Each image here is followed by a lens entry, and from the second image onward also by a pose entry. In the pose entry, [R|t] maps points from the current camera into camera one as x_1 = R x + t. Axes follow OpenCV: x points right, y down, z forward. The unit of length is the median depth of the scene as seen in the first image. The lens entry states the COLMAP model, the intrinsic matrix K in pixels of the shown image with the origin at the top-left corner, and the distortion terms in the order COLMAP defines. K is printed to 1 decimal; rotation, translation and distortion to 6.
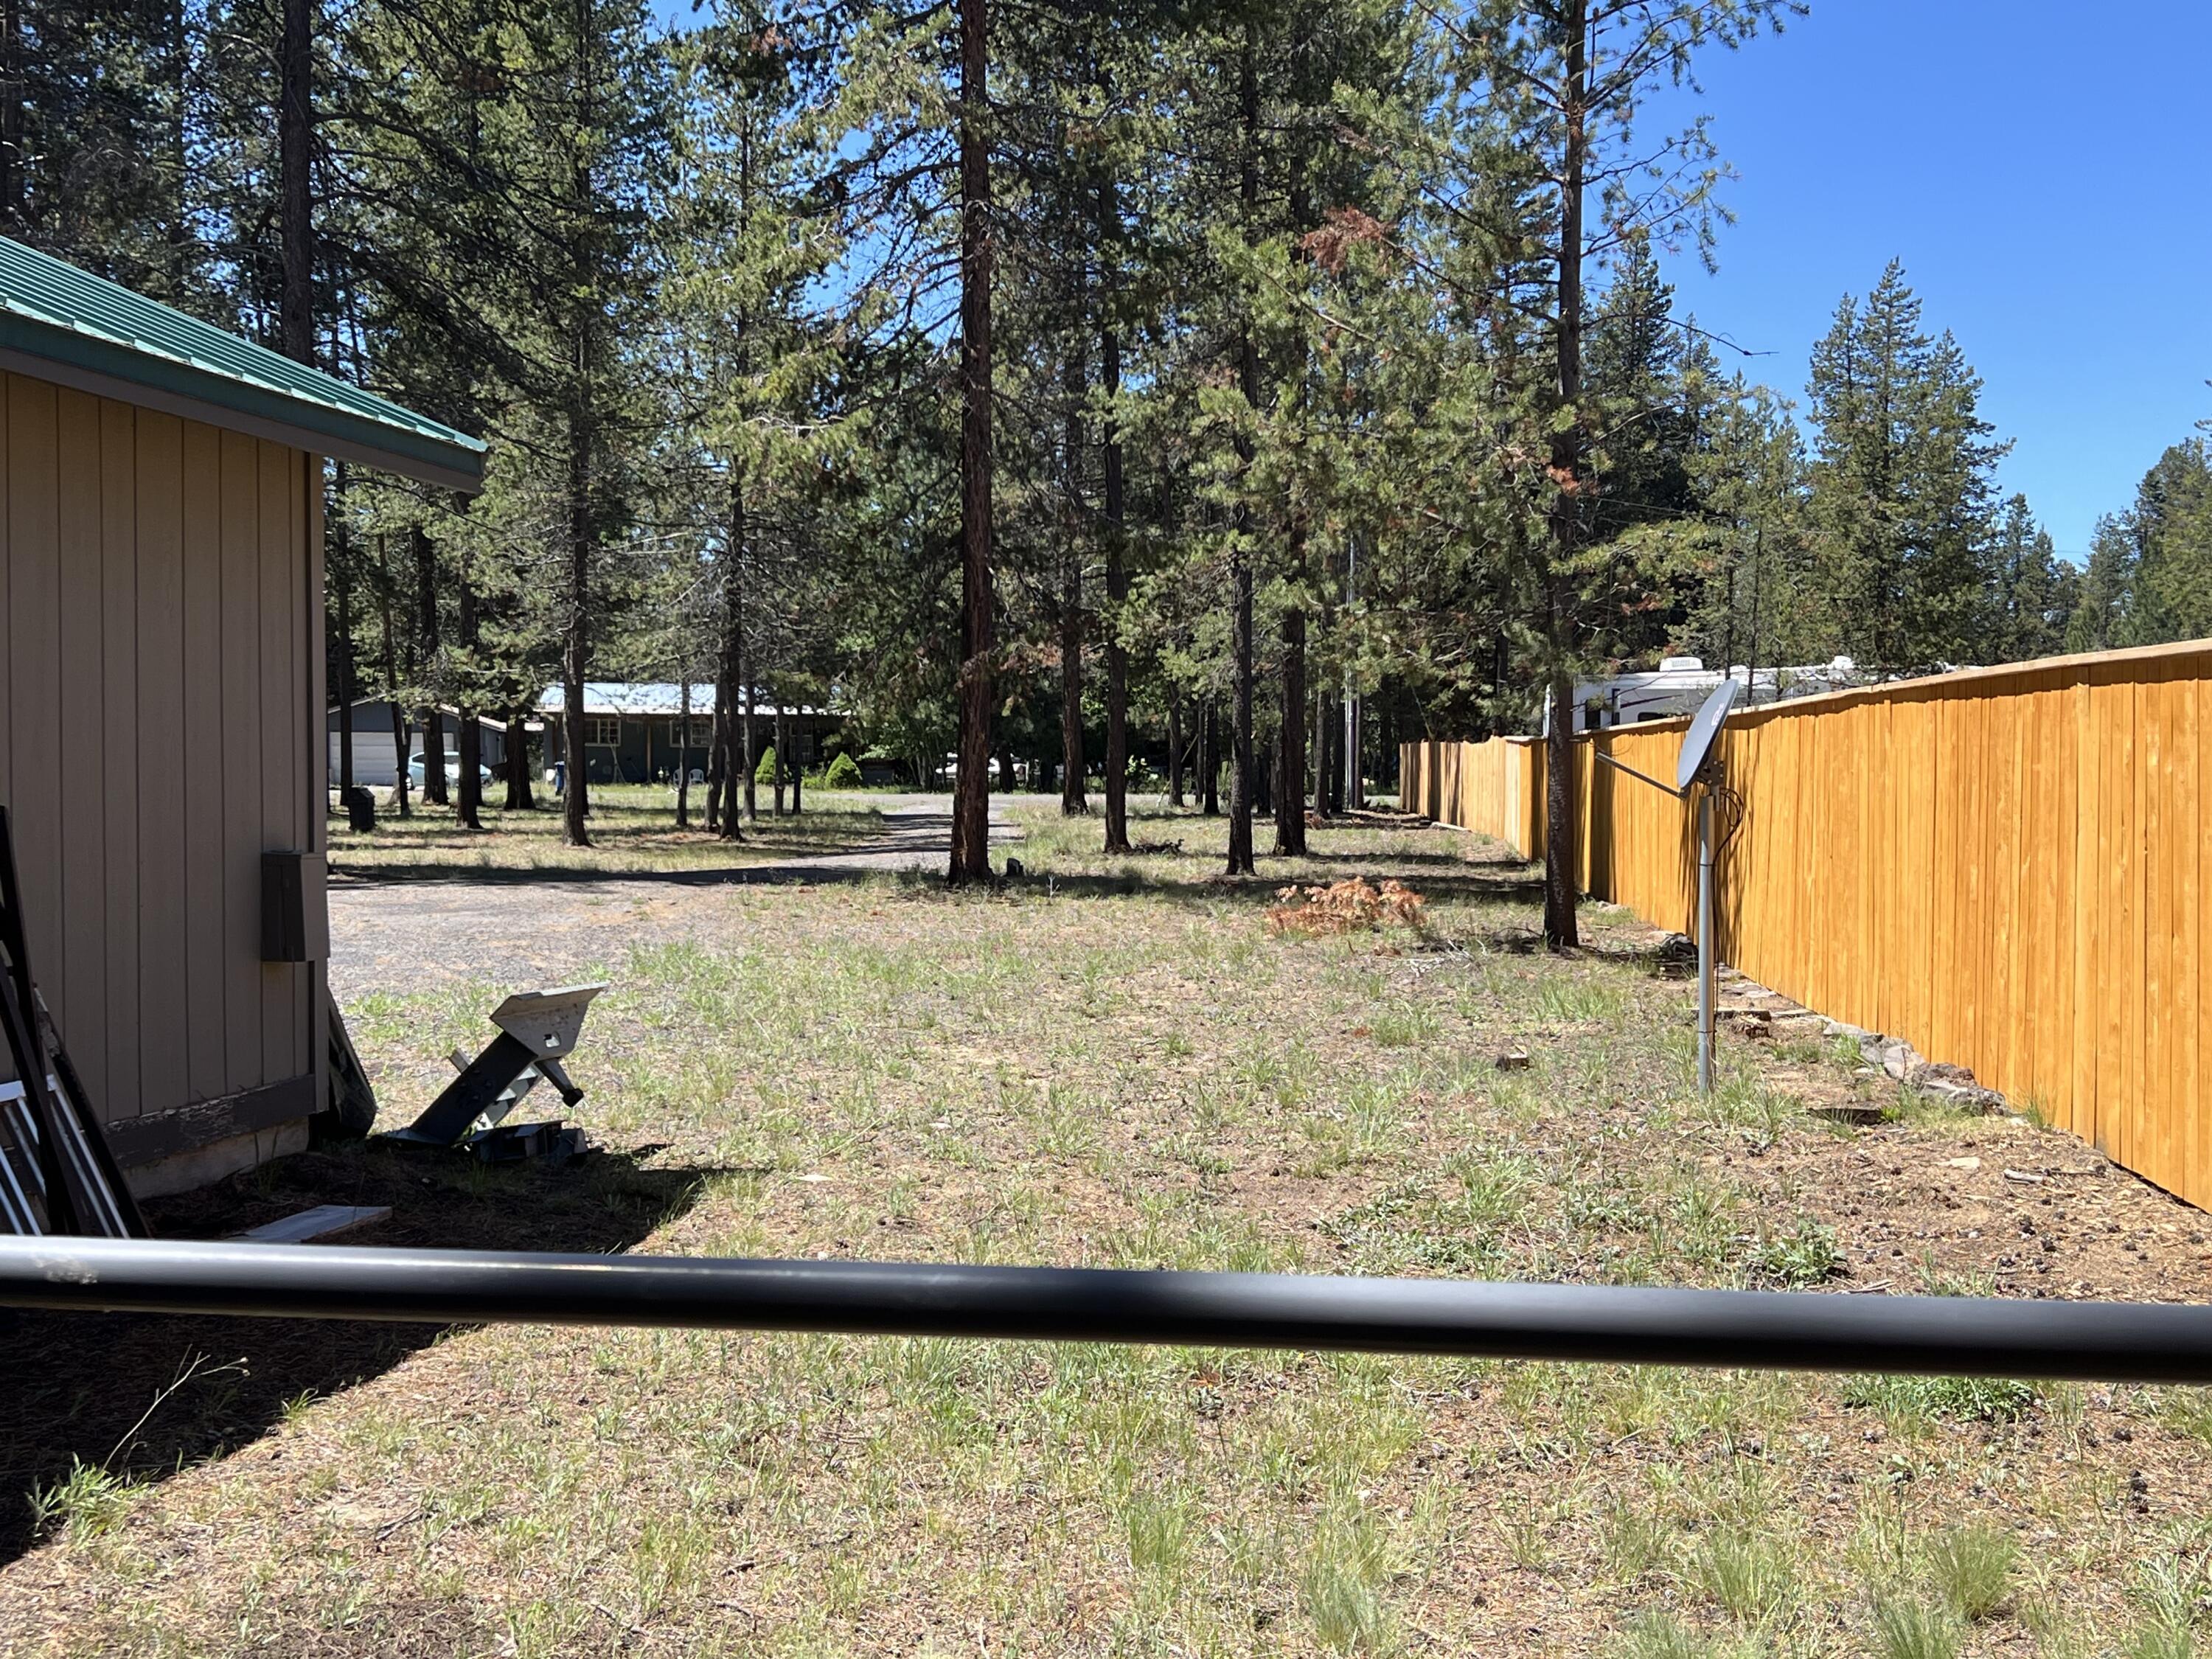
lens RADIAL K [[2577.6, 0, 1106.0], [0, 2577.6, 829.5], [0, 0, 1]] dist [0.146553, 0.005050]
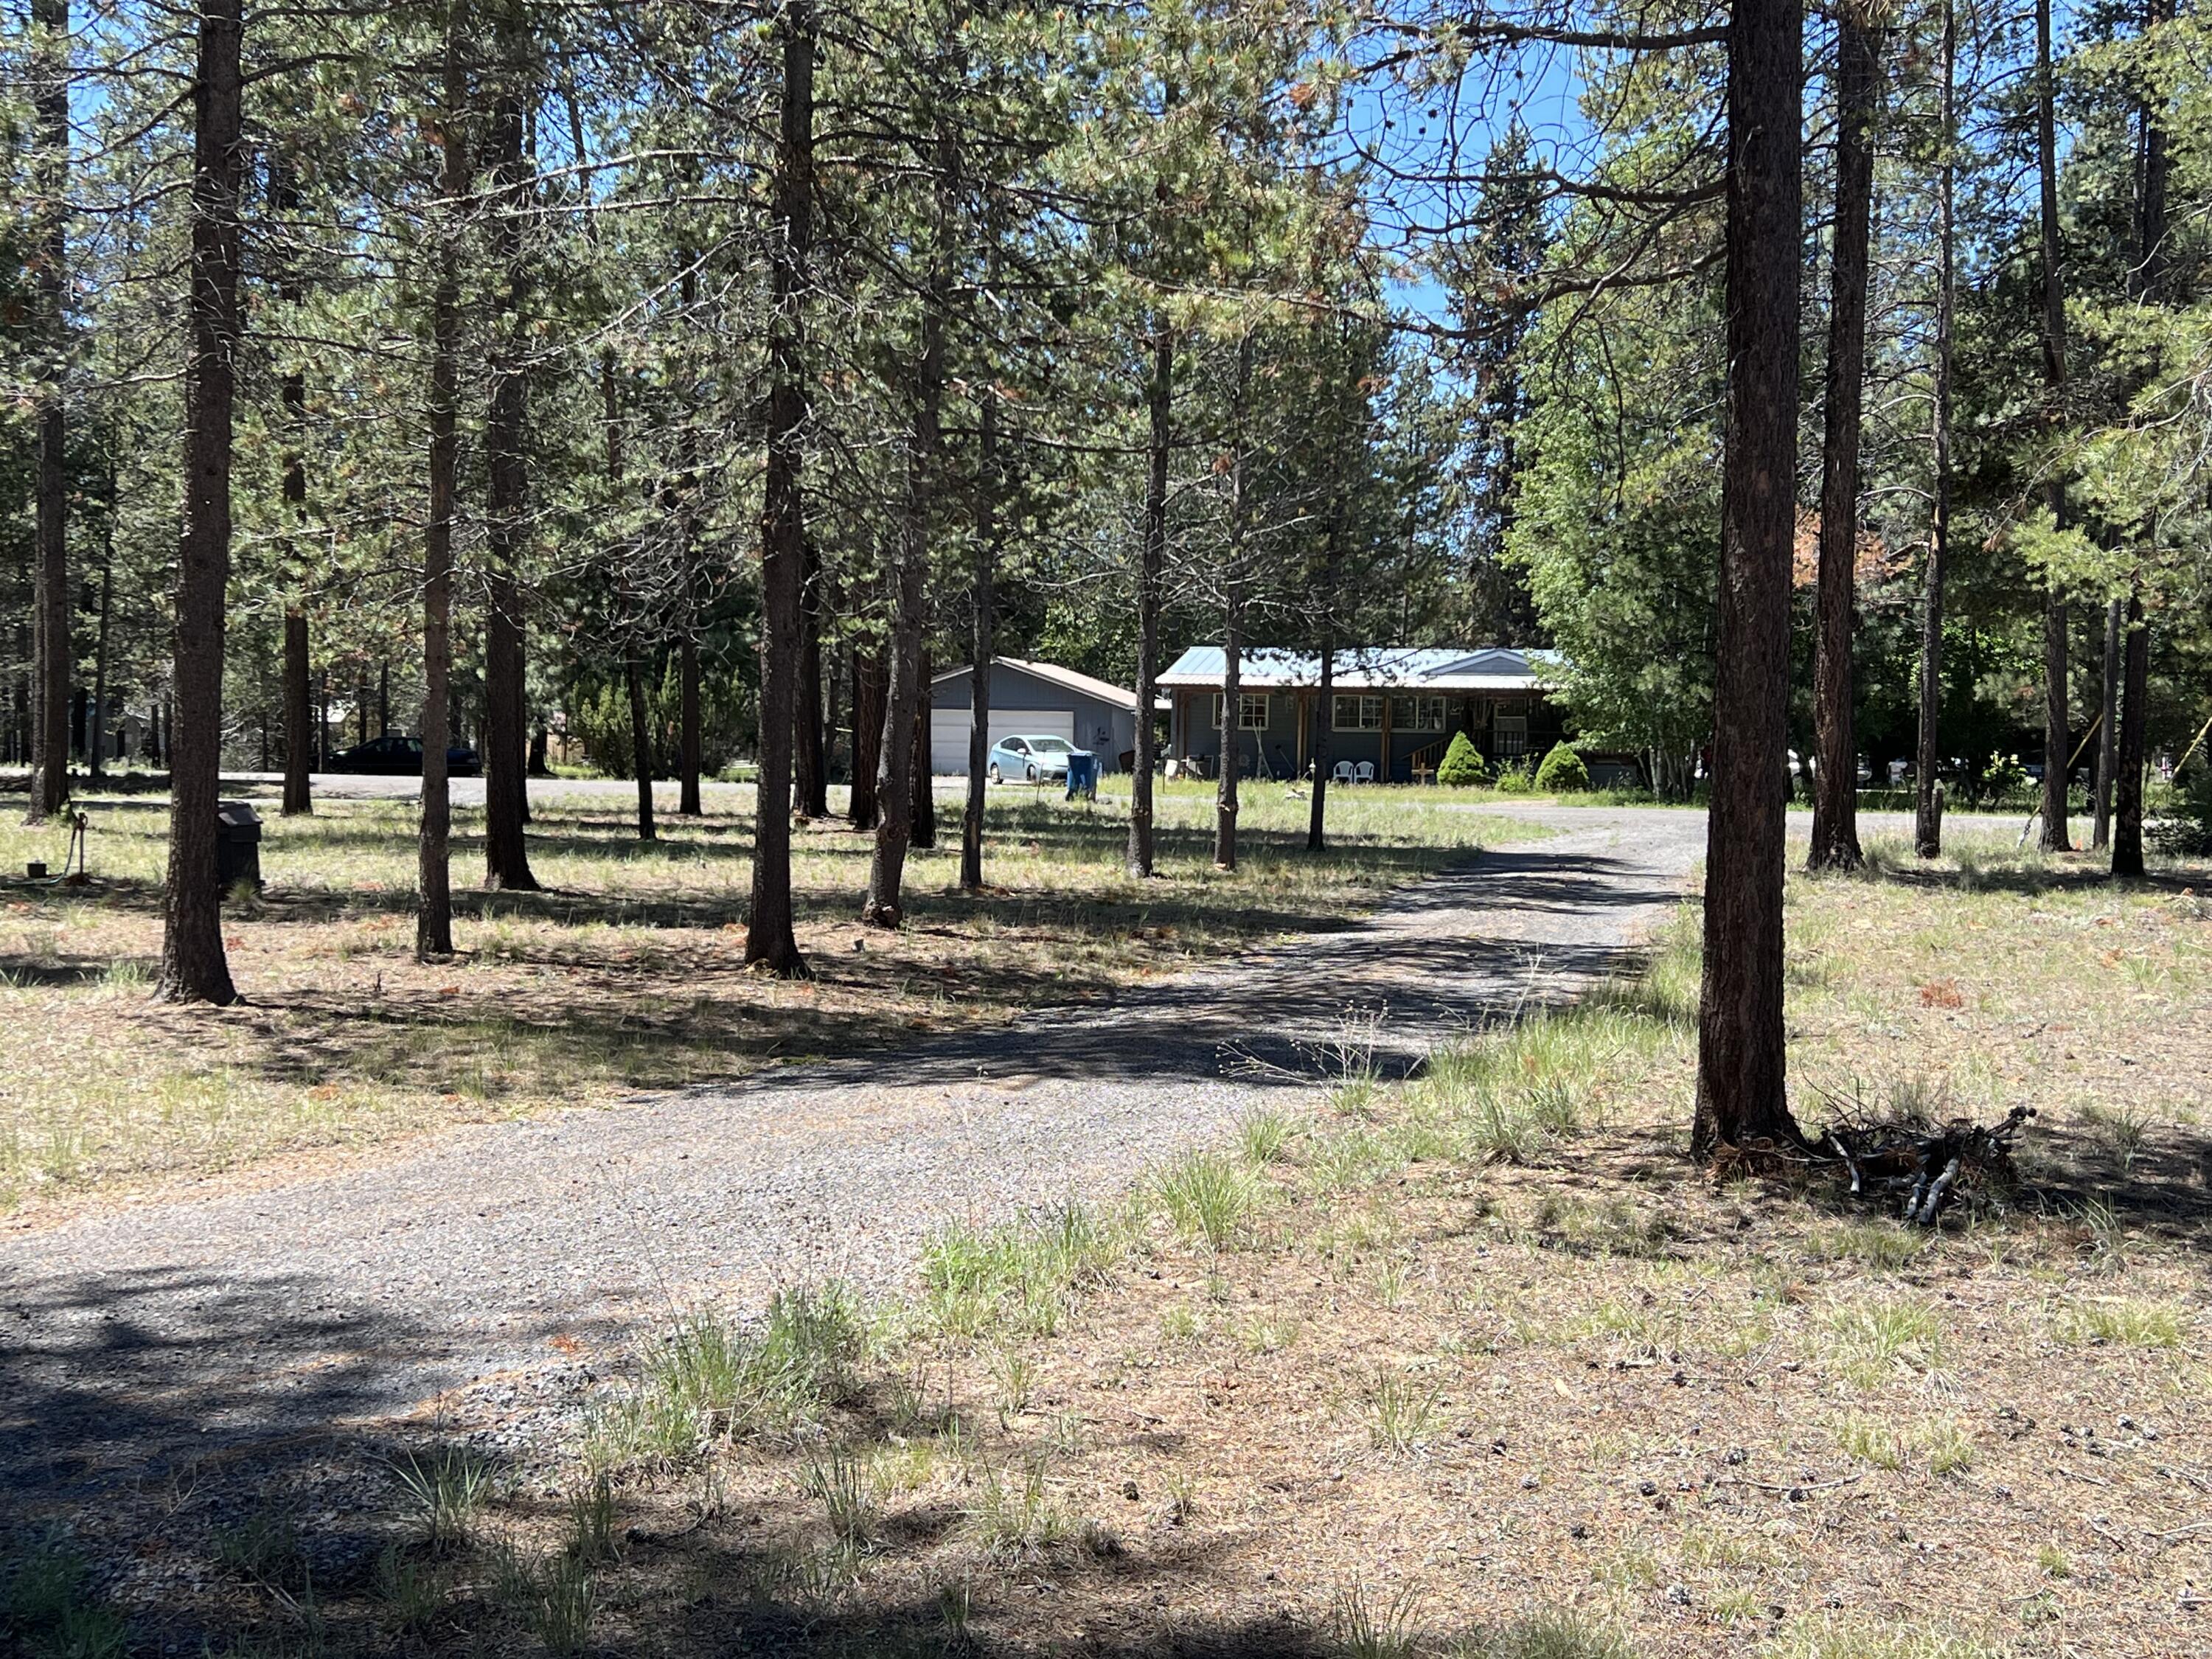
lens RADIAL K [[2577.6, 0, 1106.0], [0, 2577.6, 829.5], [0, 0, 1]] dist [0.146553, 0.005050]
pose [[0.946500, 0.018806, -0.322155, 0.012683], [-0.015957, 0.999807, 0.011481, -0.013343], [0.322308, -0.005726, 0.946617, 0.321354]]
